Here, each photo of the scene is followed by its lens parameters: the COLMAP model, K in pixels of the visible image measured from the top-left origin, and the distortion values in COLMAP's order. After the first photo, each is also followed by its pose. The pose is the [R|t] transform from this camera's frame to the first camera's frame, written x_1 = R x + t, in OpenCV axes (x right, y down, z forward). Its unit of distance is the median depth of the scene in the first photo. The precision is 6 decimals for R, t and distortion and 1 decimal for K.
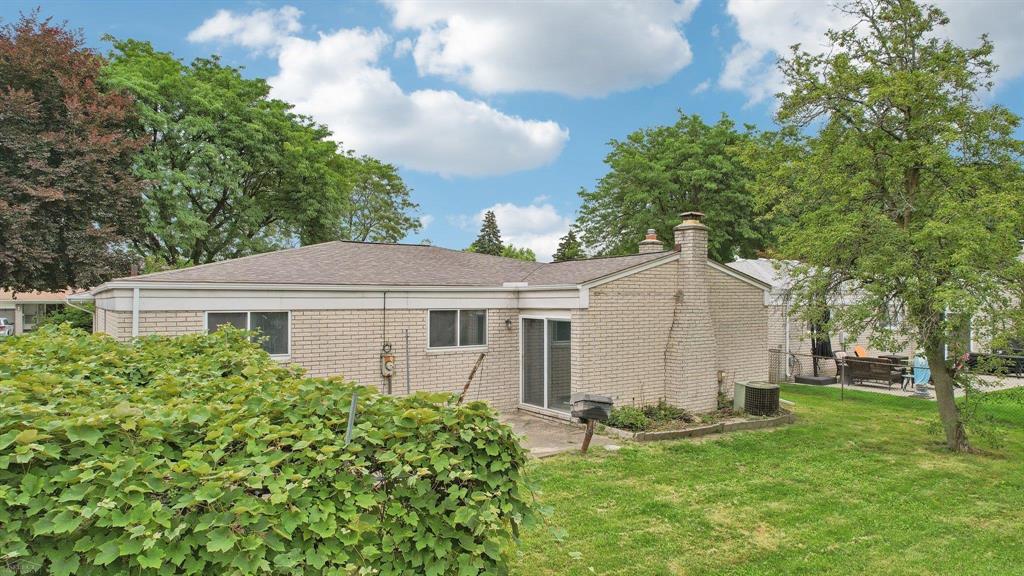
lens RADIAL K [[661.9, 0, 511.6], [0, 661.9, 294.4], [0, 0, 1]] dist [-0.078371, 0.066618]
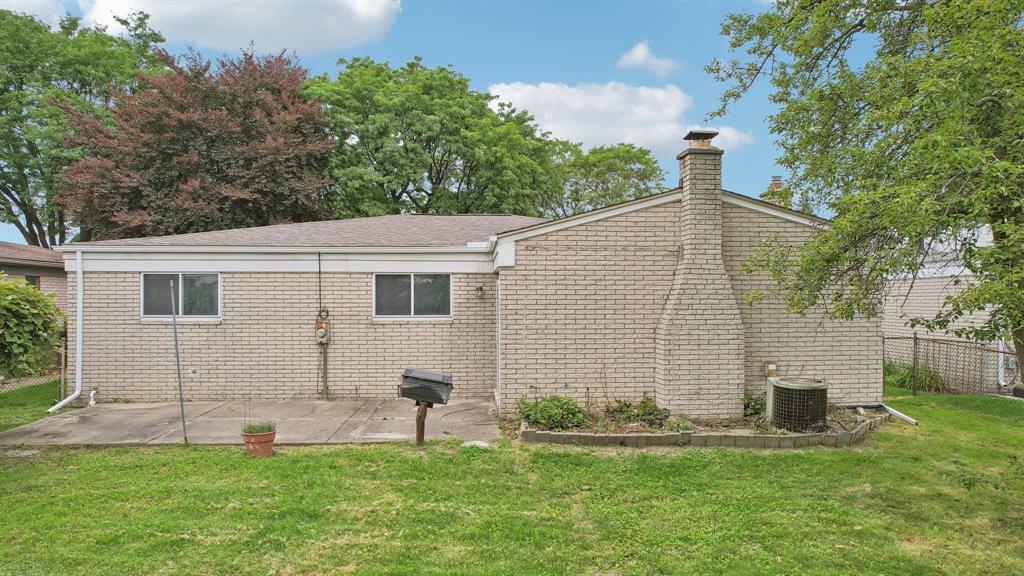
lens RADIAL K [[661.9, 0, 511.6], [0, 661.9, 294.4], [0, 0, 1]] dist [-0.078371, 0.066618]
pose [[0.851462, -0.004244, -0.524400, 0.507694], [0.002985, 0.999990, -0.003247, 0.054992], [0.524409, 0.001199, 0.851466, 0.328381]]
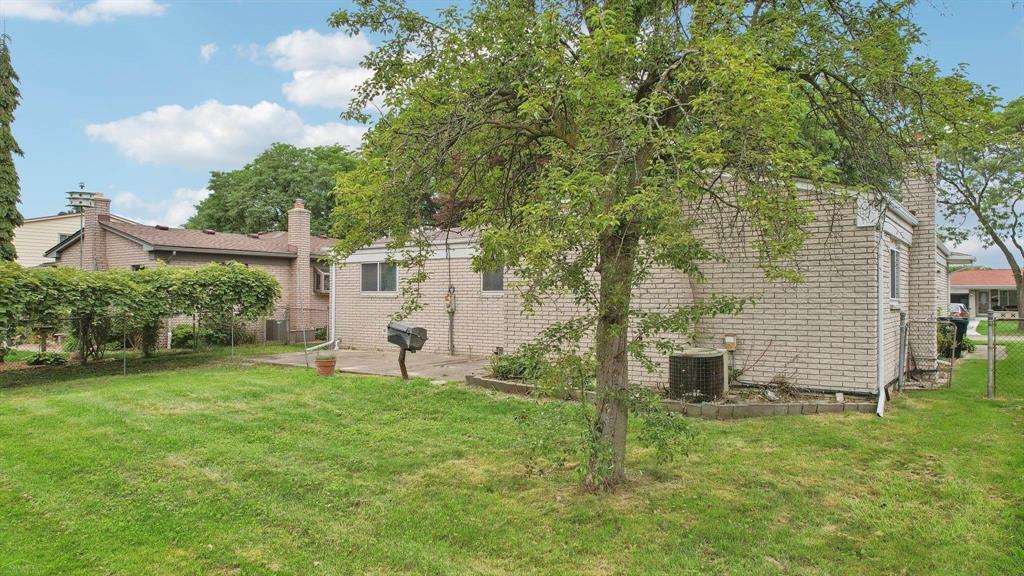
lens RADIAL K [[661.9, 0, 511.6], [0, 661.9, 294.4], [0, 0, 1]] dist [-0.078371, 0.066618]
pose [[0.315840, -0.003168, -0.948807, 0.974368], [0.003833, 0.999991, -0.002063, 0.089208], [0.948805, -0.002985, 0.315850, 0.685909]]
